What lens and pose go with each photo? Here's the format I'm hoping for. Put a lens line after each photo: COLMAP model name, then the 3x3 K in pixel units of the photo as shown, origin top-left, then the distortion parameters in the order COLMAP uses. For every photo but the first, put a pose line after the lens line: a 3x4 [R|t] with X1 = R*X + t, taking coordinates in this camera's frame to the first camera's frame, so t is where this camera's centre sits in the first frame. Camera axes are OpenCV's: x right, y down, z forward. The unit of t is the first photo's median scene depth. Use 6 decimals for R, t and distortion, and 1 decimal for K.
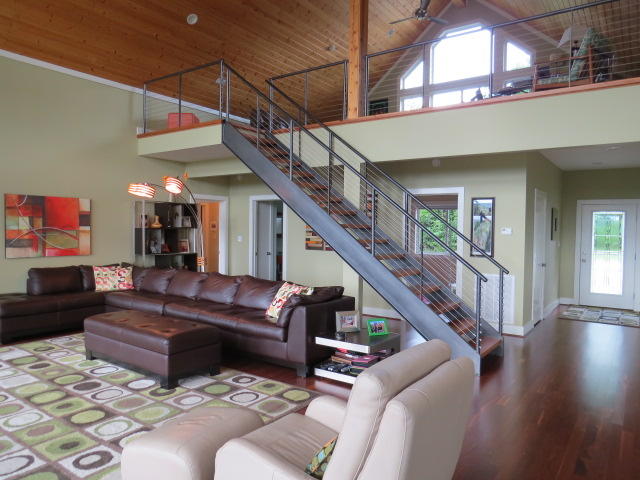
lens RADIAL K [[457.9, 0, 320.0], [0, 457.9, 240.0], [0, 0, 1]] dist [-0.009581, -0.007734]
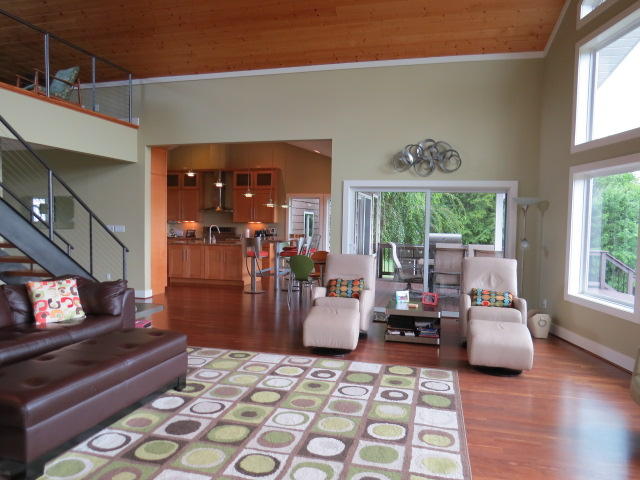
lens RADIAL K [[461.7, 0, 317.0], [0, 461.7, 239.8], [0, 0, 1]] dist [0.002791, 0.001272]
pose [[-0.347436, -0.060365, 0.935759, -1.265399], [0.006022, 0.997762, 0.066601, -0.039885], [-0.937684, 0.028775, -0.346295, 1.029259]]
